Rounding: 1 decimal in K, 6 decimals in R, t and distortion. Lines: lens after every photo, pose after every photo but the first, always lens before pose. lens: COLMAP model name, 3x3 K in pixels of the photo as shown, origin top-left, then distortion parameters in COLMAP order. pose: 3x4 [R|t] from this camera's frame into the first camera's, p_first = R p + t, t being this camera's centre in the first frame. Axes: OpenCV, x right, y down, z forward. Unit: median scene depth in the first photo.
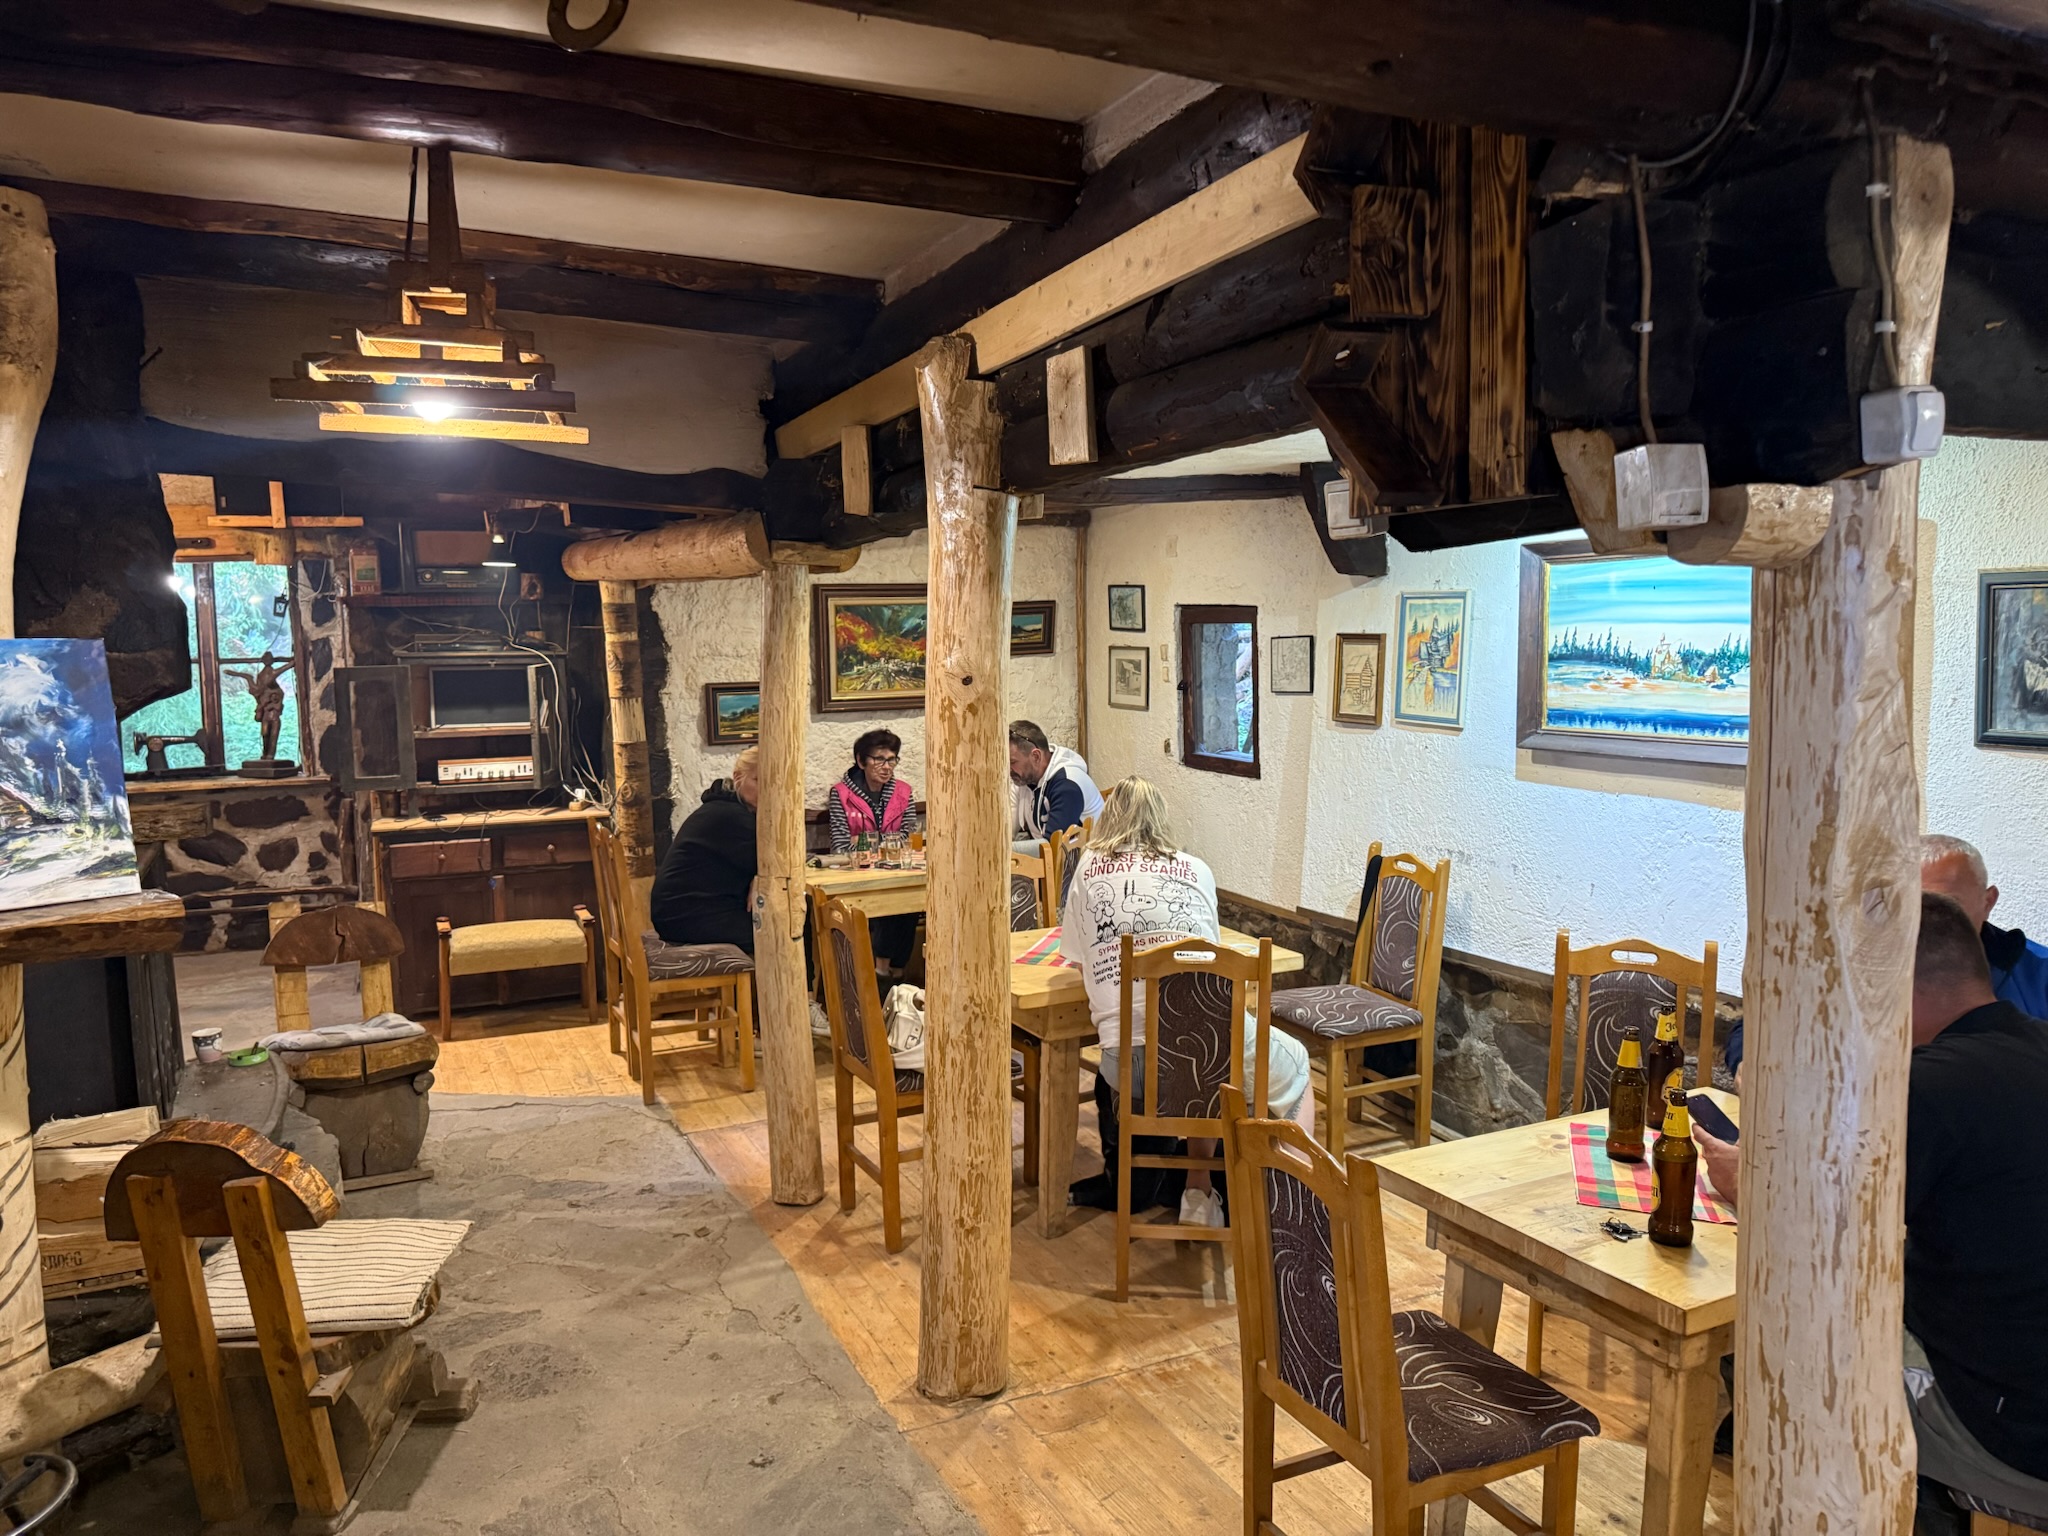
lens RADIAL K [[1448.7, 0, 1024.0], [0, 1448.7, 768.0], [0, 0, 1]] dist [0.066361, -0.069375]
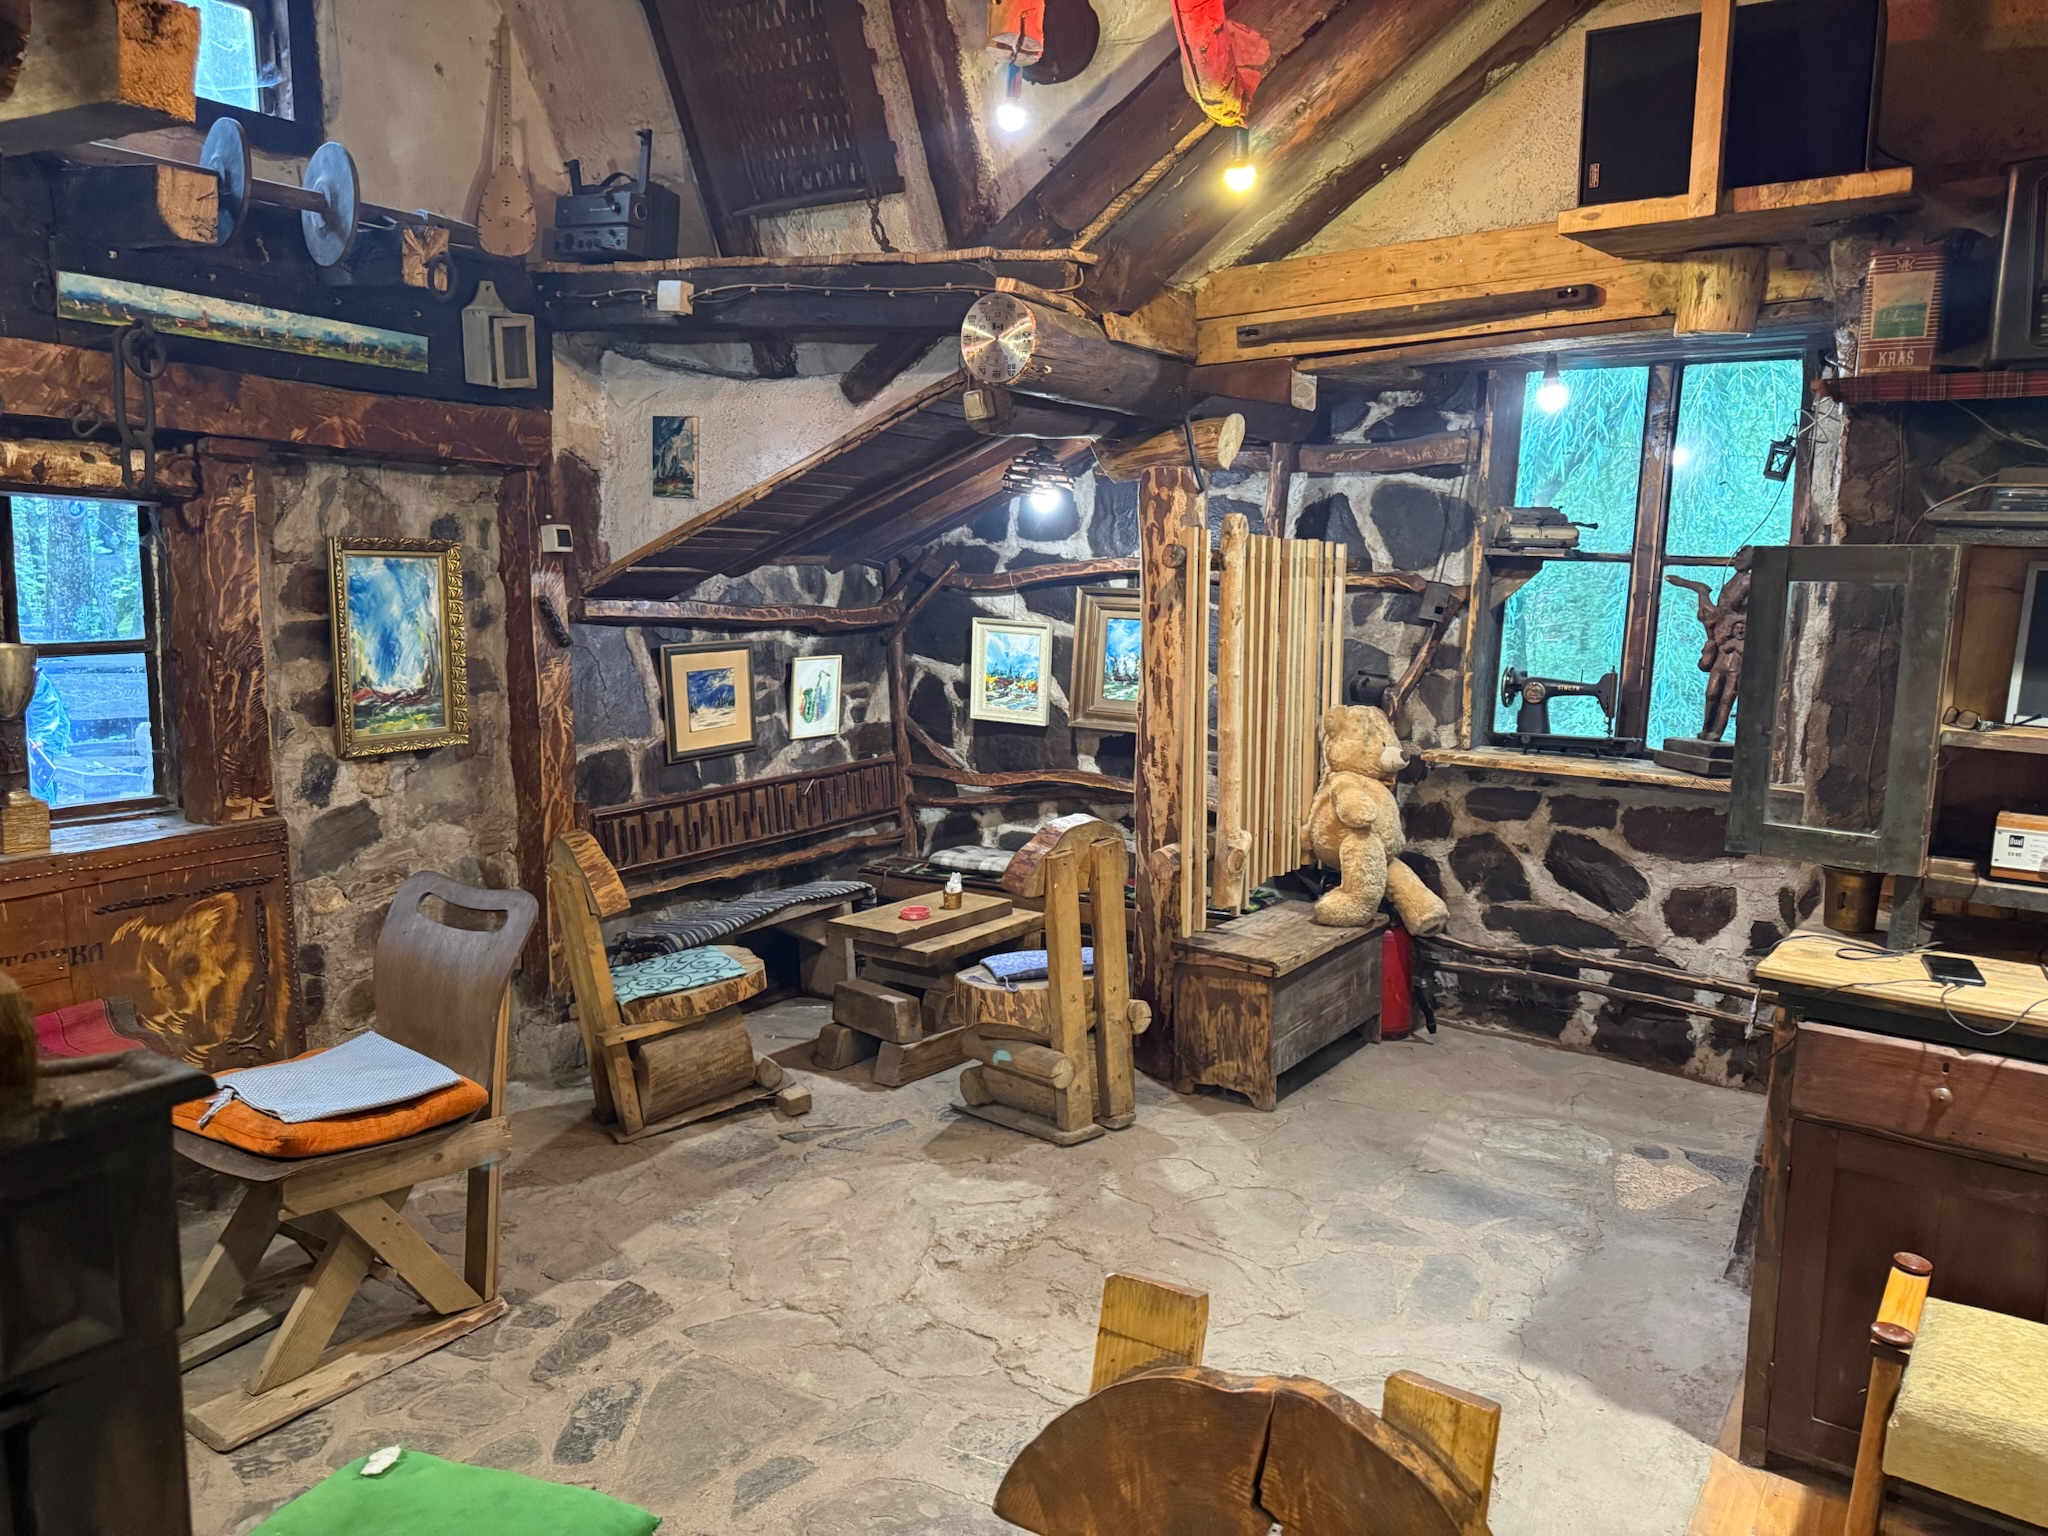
lens RADIAL K [[1448.7, 0, 1024.0], [0, 1448.7, 768.0], [0, 0, 1]] dist [0.066361, -0.069375]
pose [[0.506502, 0.148505, -0.849354, -0.177212], [-0.122898, 0.987433, 0.099359, -0.018761], [0.853435, 0.054058, 0.518388, 0.498774]]
